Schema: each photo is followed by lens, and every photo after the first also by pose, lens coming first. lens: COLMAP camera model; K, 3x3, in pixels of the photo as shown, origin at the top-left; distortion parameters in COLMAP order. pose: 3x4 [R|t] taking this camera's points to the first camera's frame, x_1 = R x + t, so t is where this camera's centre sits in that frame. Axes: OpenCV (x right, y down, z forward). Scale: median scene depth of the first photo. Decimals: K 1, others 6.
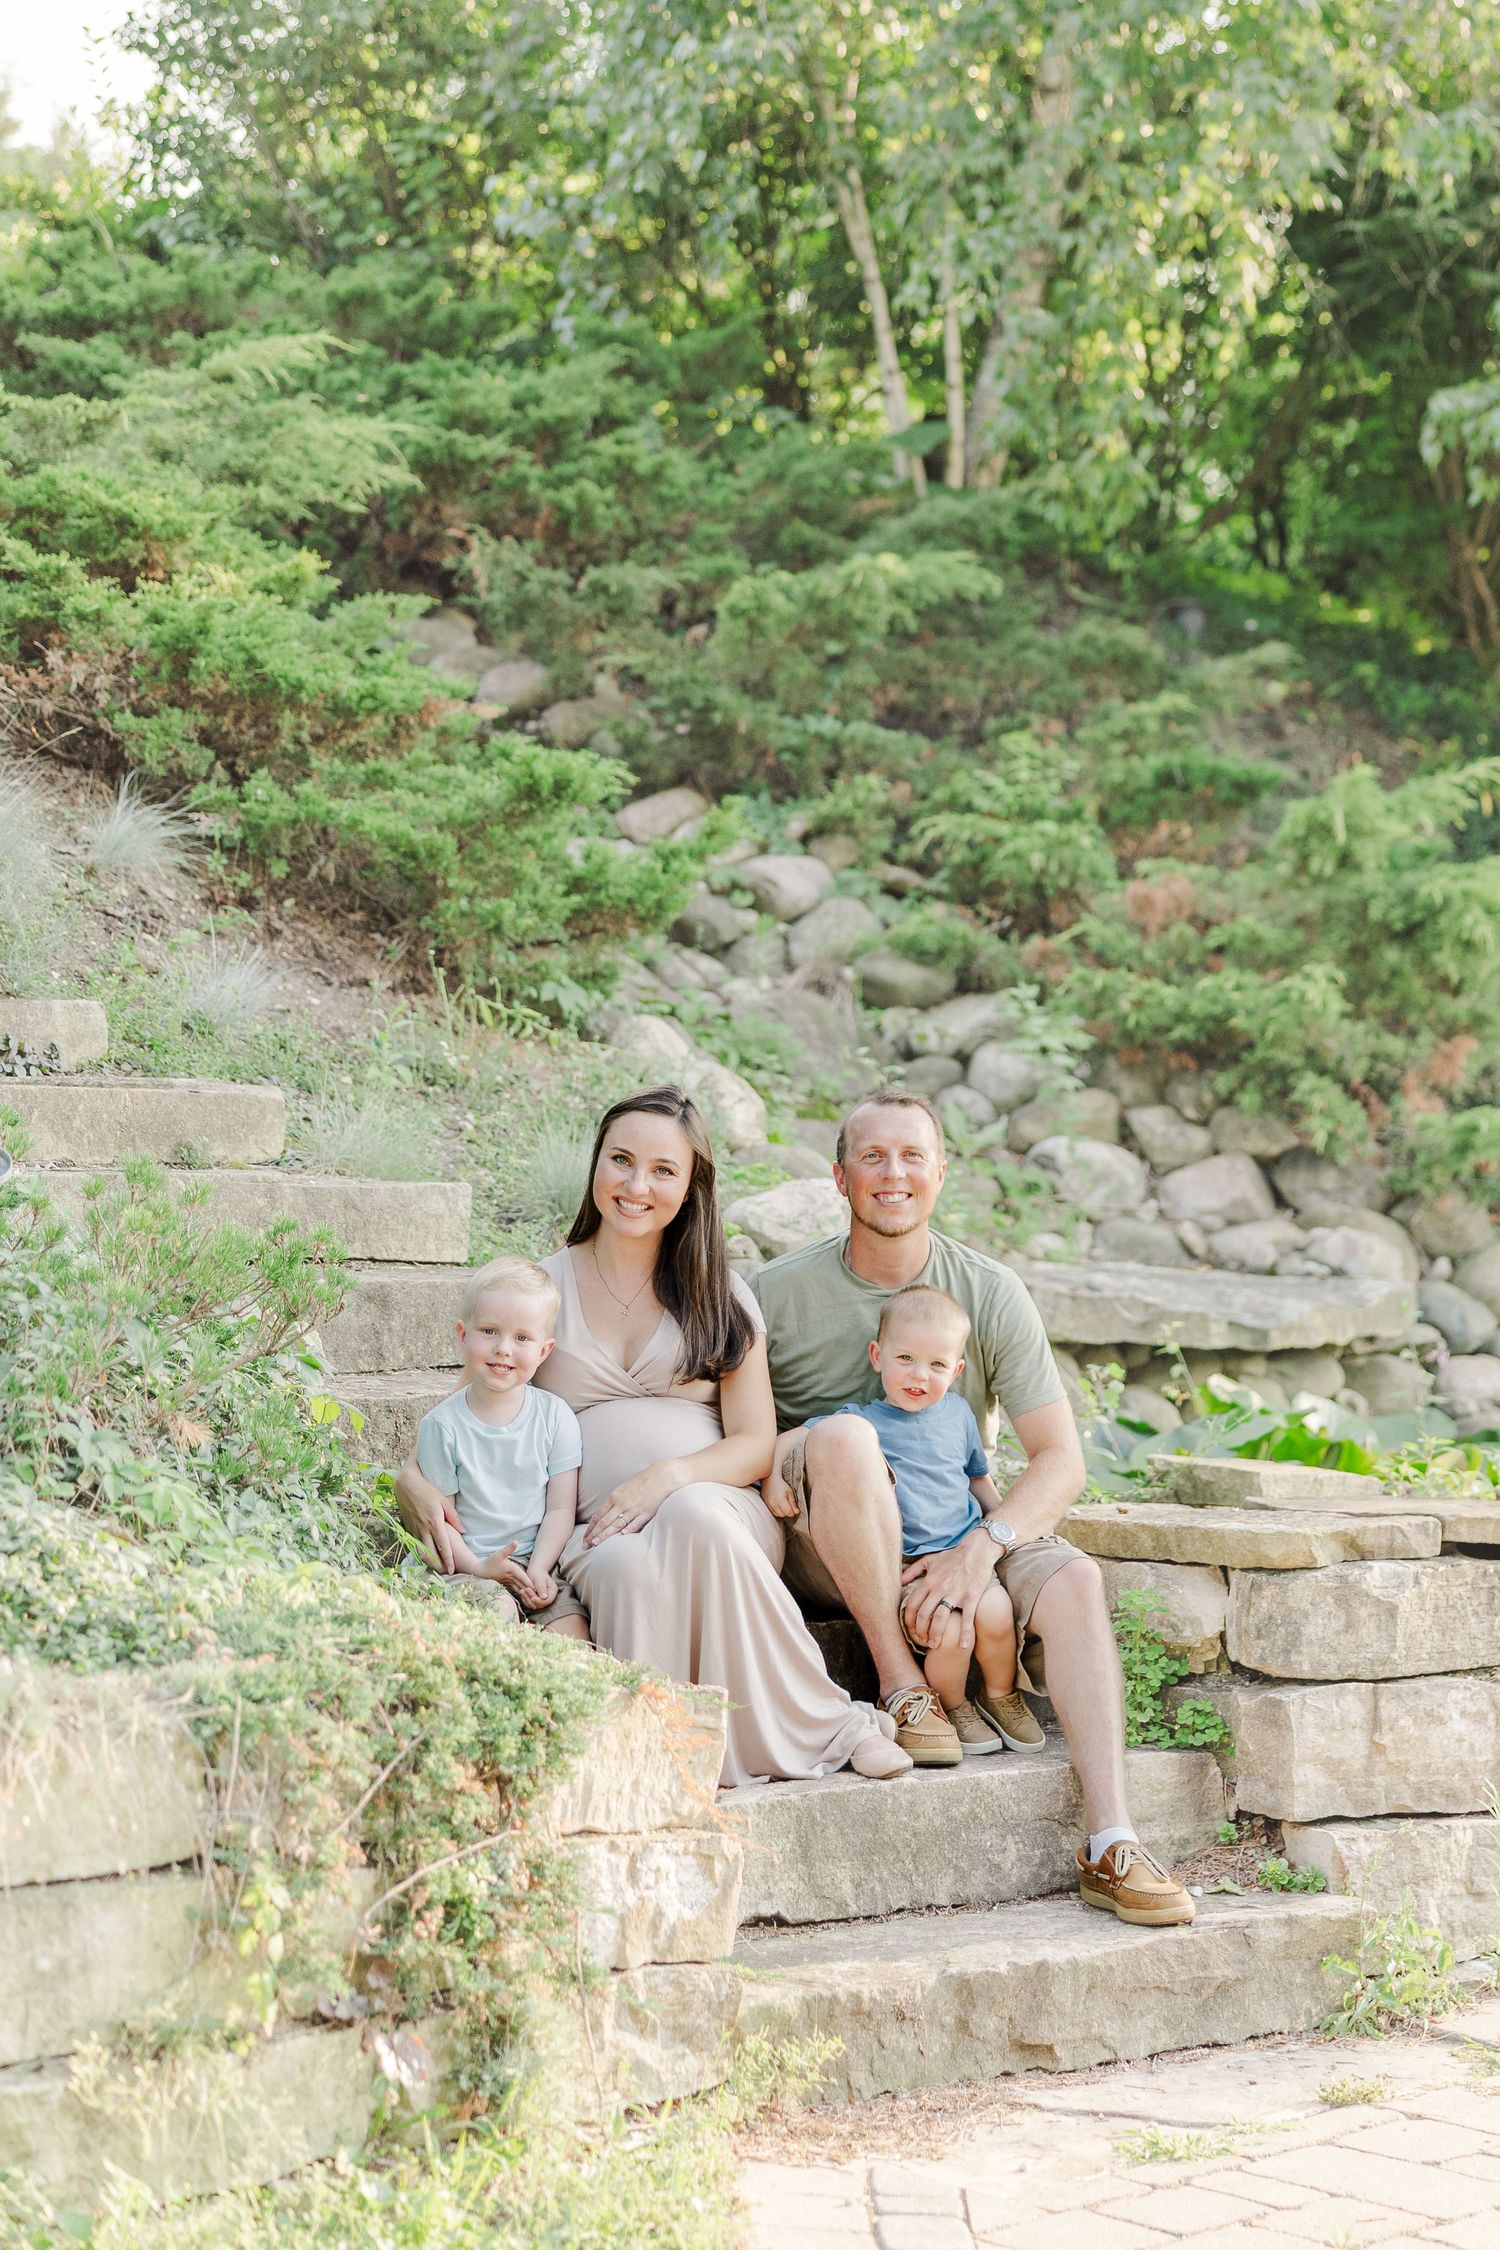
lens RADIAL K [[4861.6, 0, 922.6], [0, 4861.6, 896.2], [0, 0, 1]] dist [-0.008267, 0.124622]
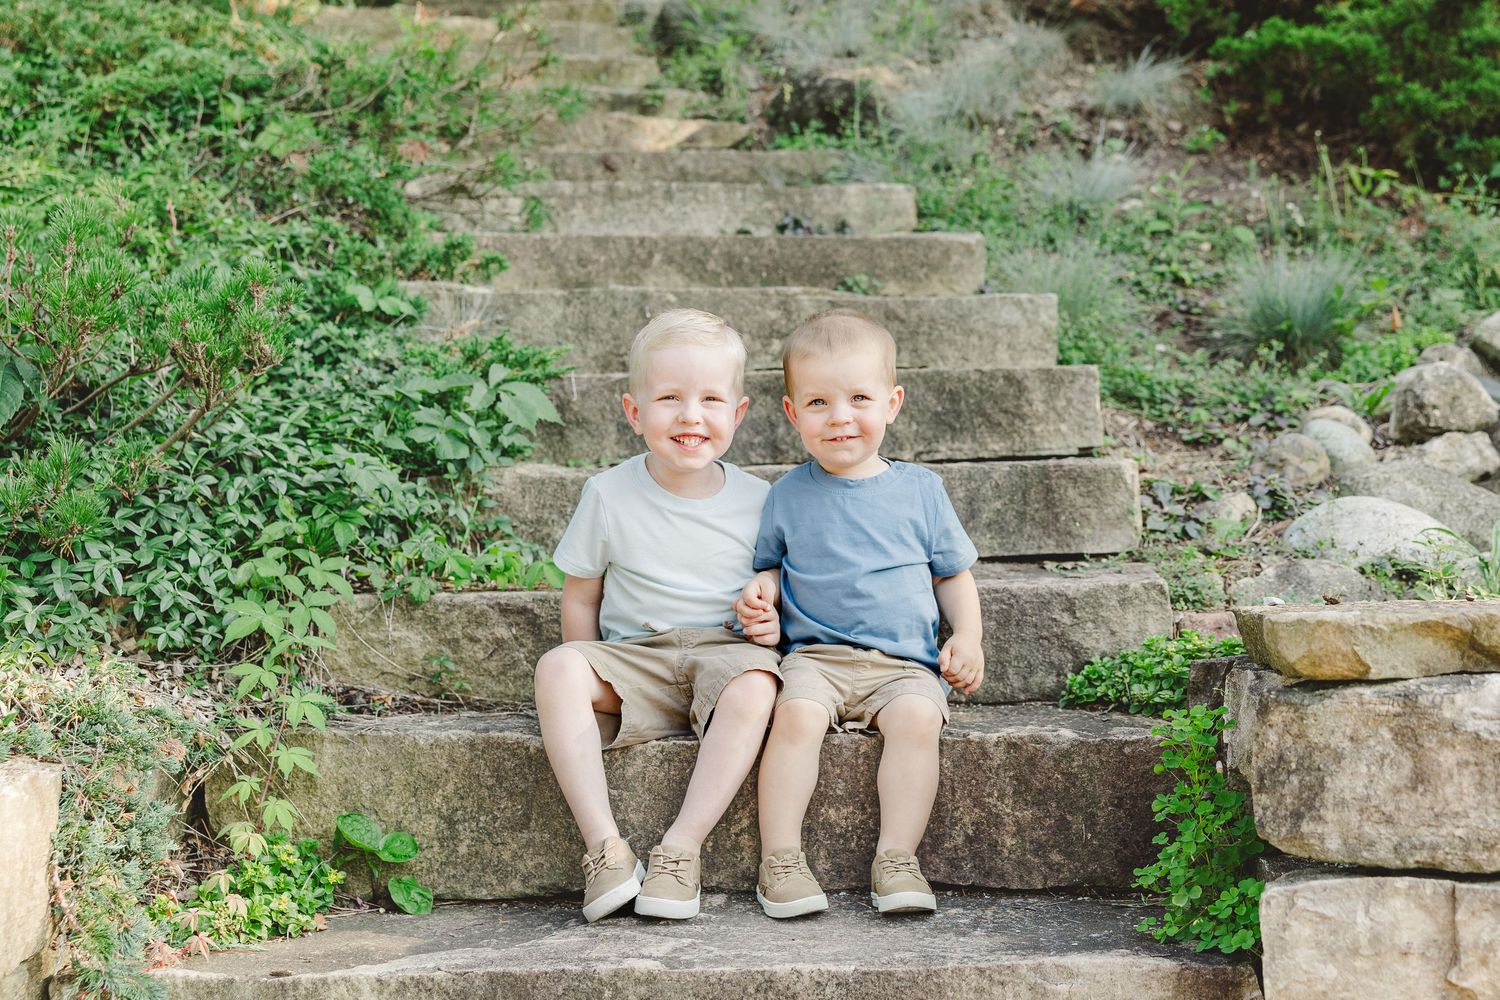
lens RADIAL K [[2209.1, 0, 792.9], [0, 2209.1, 394.7], [0, 0, 1]] dist [0.001726, -0.022353]
pose [[0.715883, -0.063083, -0.695364, 0.153582], [0.063949, 0.997648, -0.024670, 0.072276], [0.695285, -0.026807, 0.718234, 0.519035]]
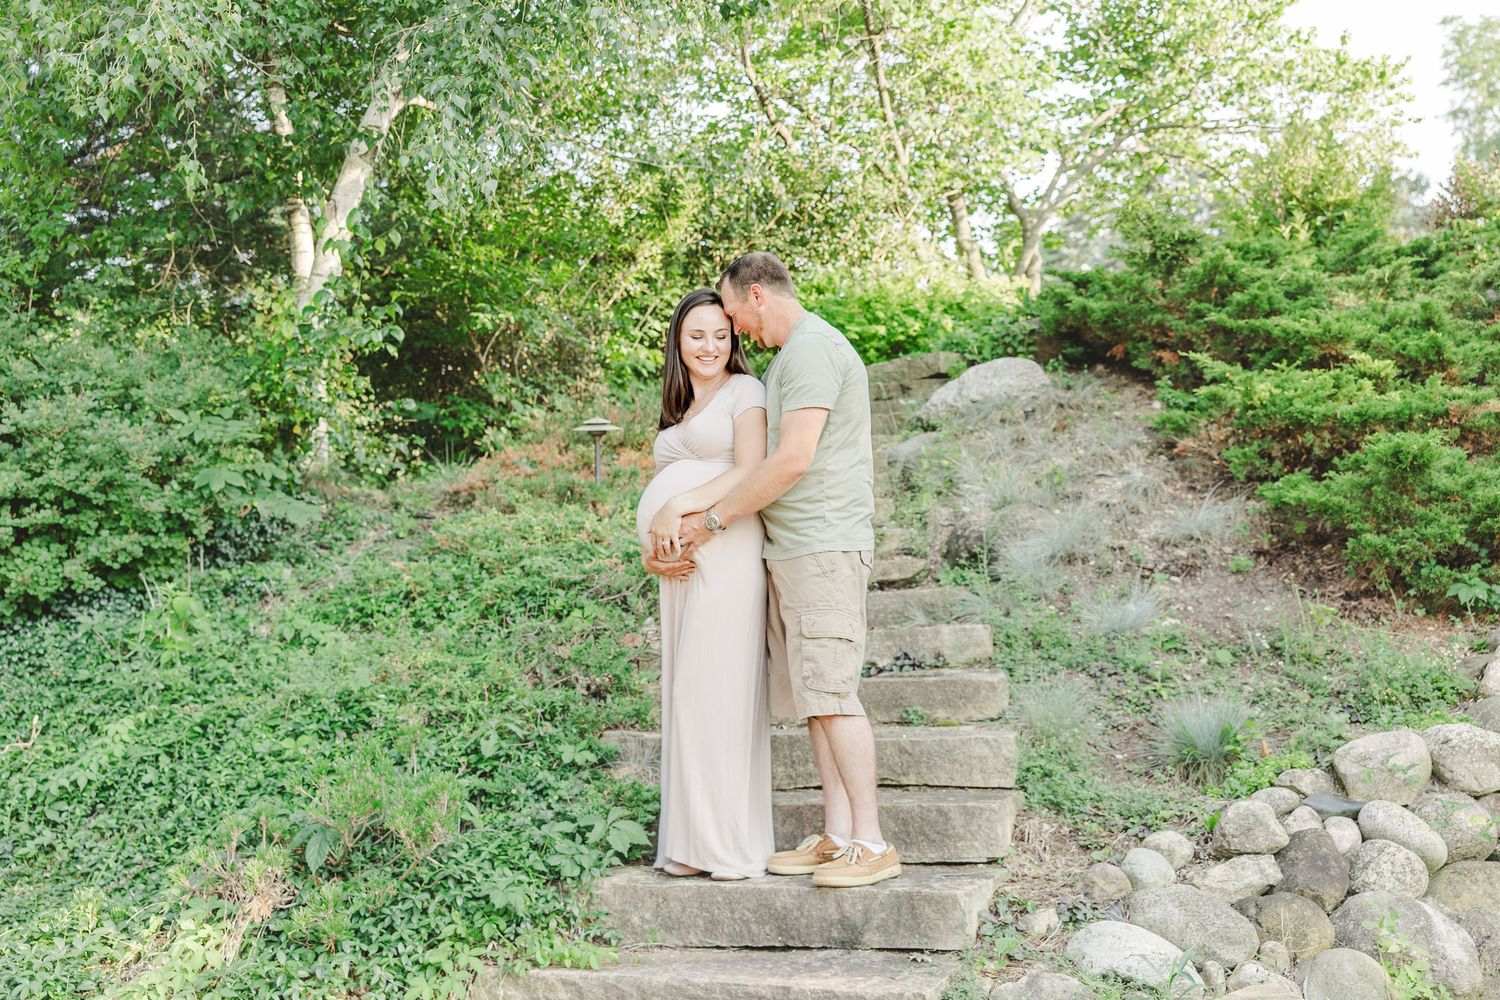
lens RADIAL K [[1649.4, 0, 658.6], [0, 1649.4, 445.9], [0, 0, 1]] dist [0.008239, 0.018459]
pose [[0.405626, -0.150417, -0.901578, 0.287242], [0.077892, 0.988467, -0.129869, 0.022542], [0.910714, -0.017547, 0.412664, 0.561457]]
